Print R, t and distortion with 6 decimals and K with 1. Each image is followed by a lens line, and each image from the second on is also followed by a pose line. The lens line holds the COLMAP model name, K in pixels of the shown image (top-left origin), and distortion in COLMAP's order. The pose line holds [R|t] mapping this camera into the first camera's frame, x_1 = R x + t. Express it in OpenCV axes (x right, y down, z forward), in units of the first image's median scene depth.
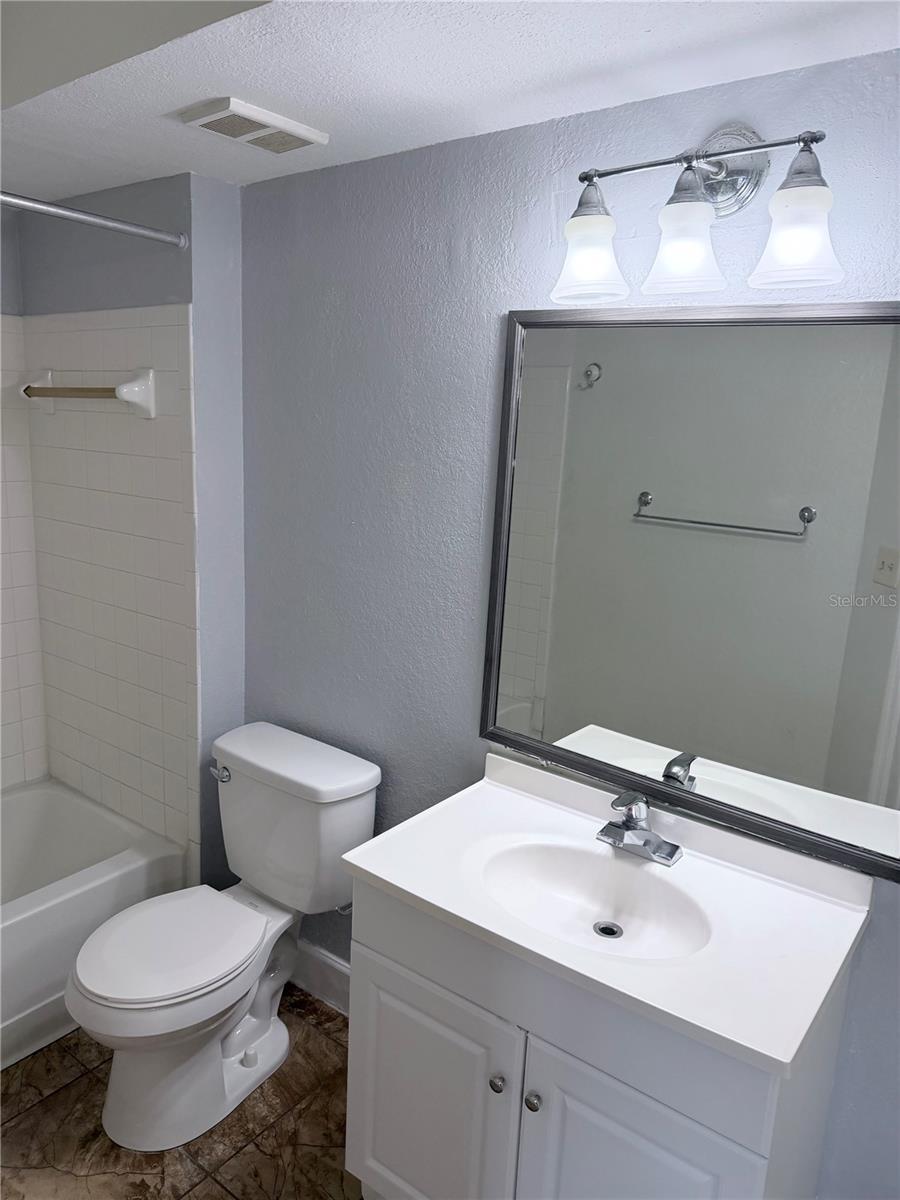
lens RADIAL K [[848.8, 0, 450.0], [0, 848.8, 600.0], [0, 0, 1]] dist [0.041504, -0.053790]
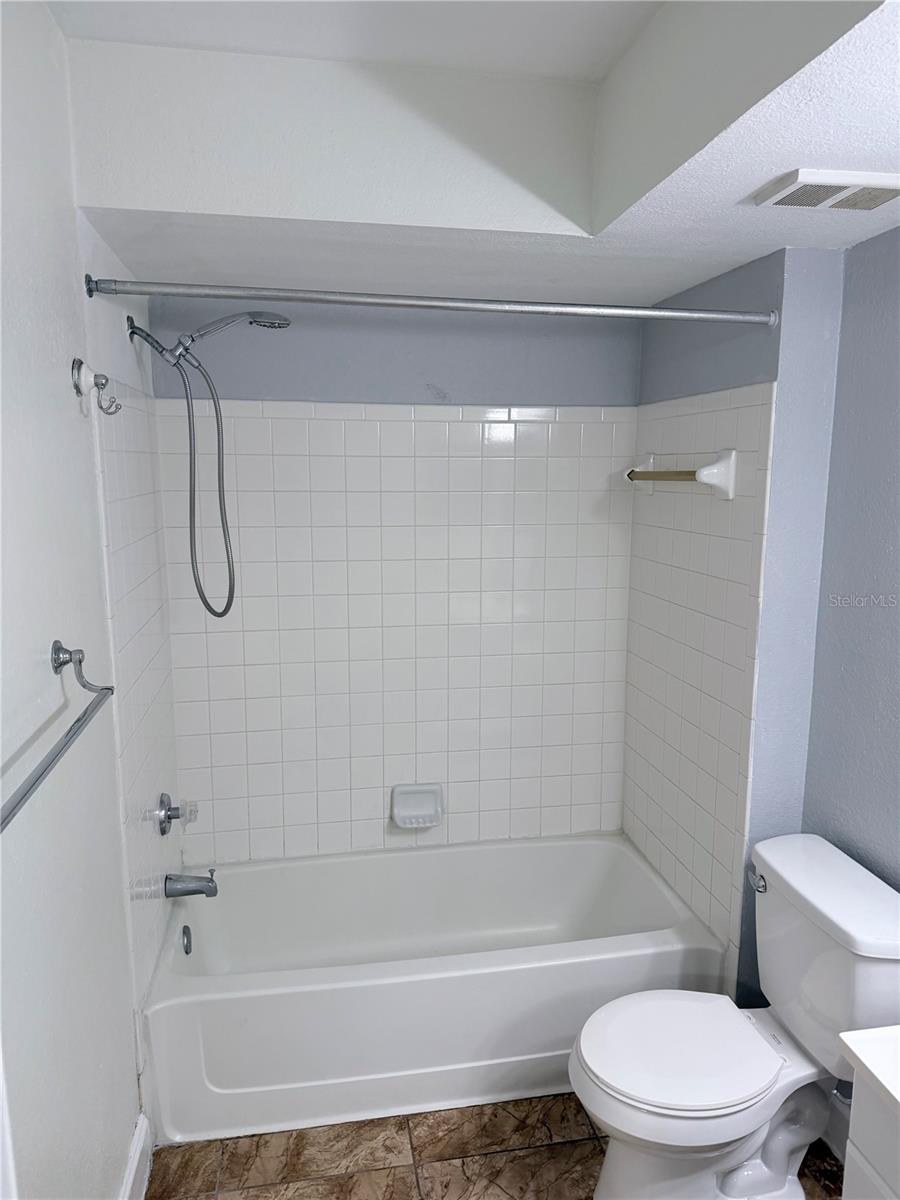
lens RADIAL K [[848.8, 0, 450.0], [0, 848.8, 600.0], [0, 0, 1]] dist [0.041504, -0.053790]
pose [[0.731739, 0.065964, -0.678385, 0.093385], [-0.111124, 0.993534, -0.023256, -0.039340], [0.672465, 0.092402, 0.734338, 0.071318]]
